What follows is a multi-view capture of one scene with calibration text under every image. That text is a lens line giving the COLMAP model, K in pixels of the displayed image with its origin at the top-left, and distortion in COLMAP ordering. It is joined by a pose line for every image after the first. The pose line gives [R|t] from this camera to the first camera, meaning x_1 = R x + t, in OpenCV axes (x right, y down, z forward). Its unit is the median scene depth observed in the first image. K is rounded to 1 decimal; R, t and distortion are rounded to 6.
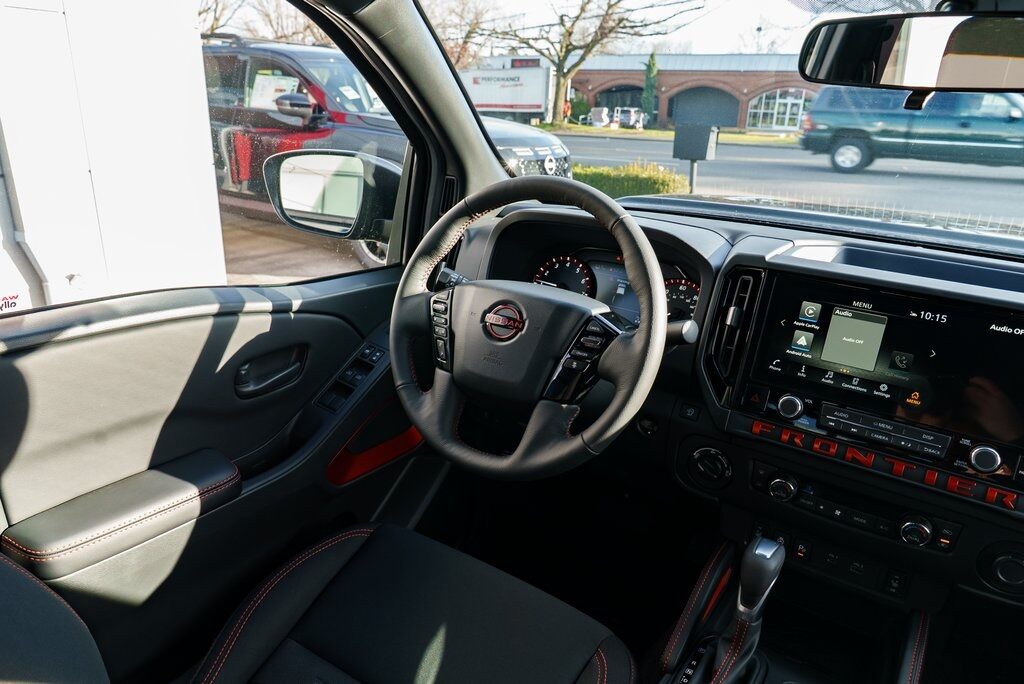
lens RADIAL K [[699.4, 0, 505.3], [0, 699.4, 346.6], [0, 0, 1]] dist [-0.025926, 0.017845]
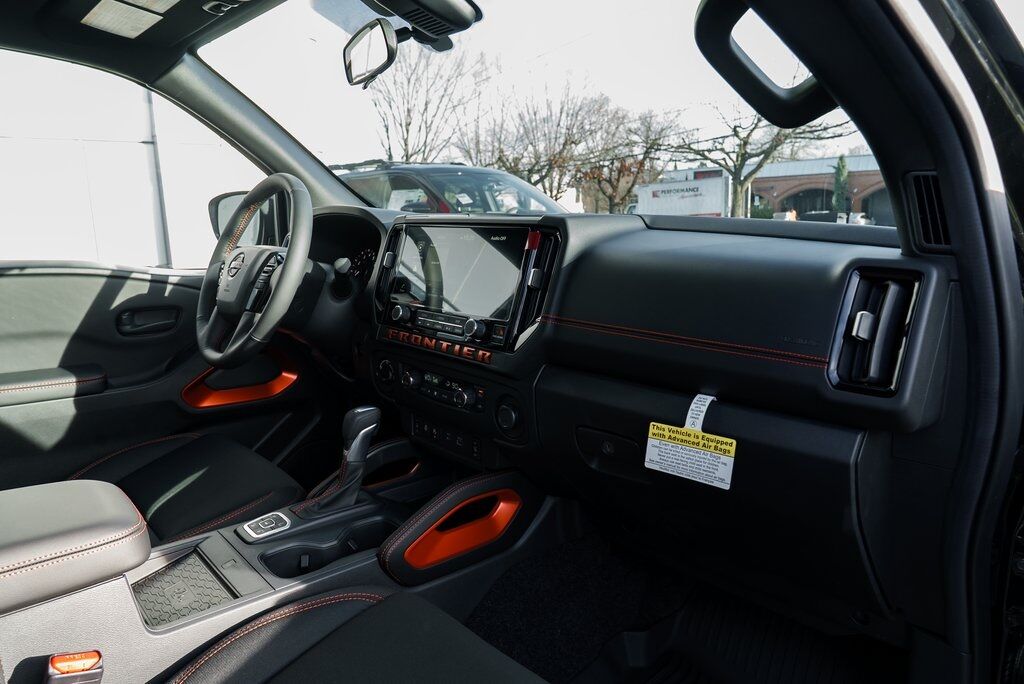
lens RADIAL K [[699.4, 0, 502.9], [0, 699.4, 339.7], [0, 0, 1]] dist [-0.025926, 0.017845]
pose [[0.963155, -0.009210, -0.268790, 0.101591], [-0.035756, 0.986157, -0.161913, 0.036997], [0.266560, 0.165558, 0.949493, -0.029771]]
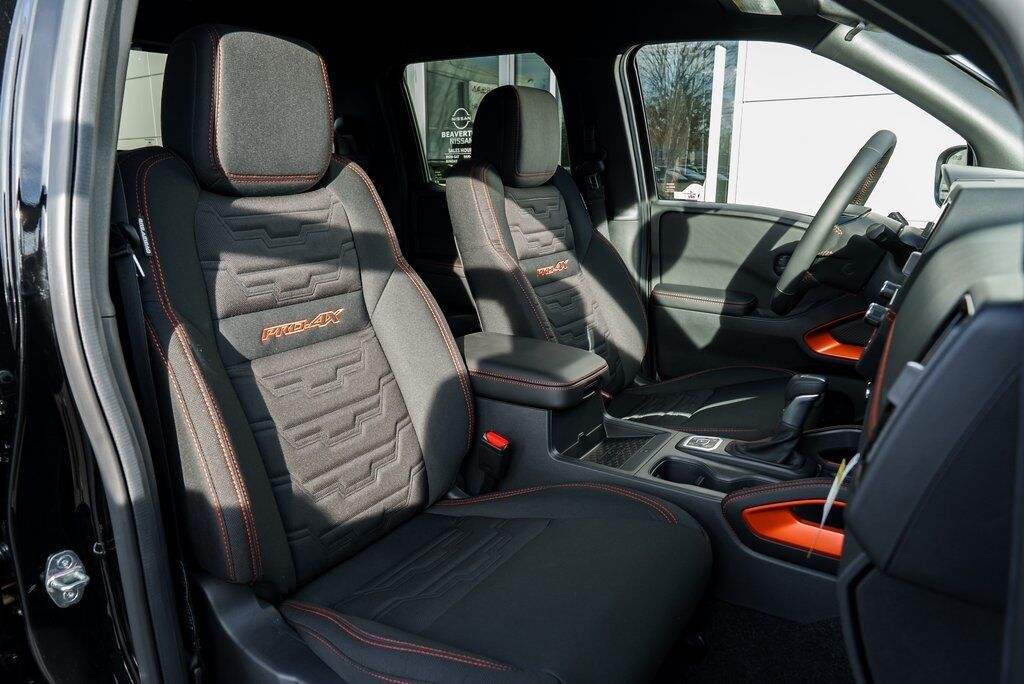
lens RADIAL K [[699.4, 0, 508.1], [0, 699.4, 339.9], [0, 0, 1]] dist [-0.025926, 0.017845]
pose [[0.036955, 0.198513, -0.979401, 0.167161], [-0.337169, 0.925078, 0.174780, 0.018535], [0.940719, 0.323765, 0.101119, 0.025491]]
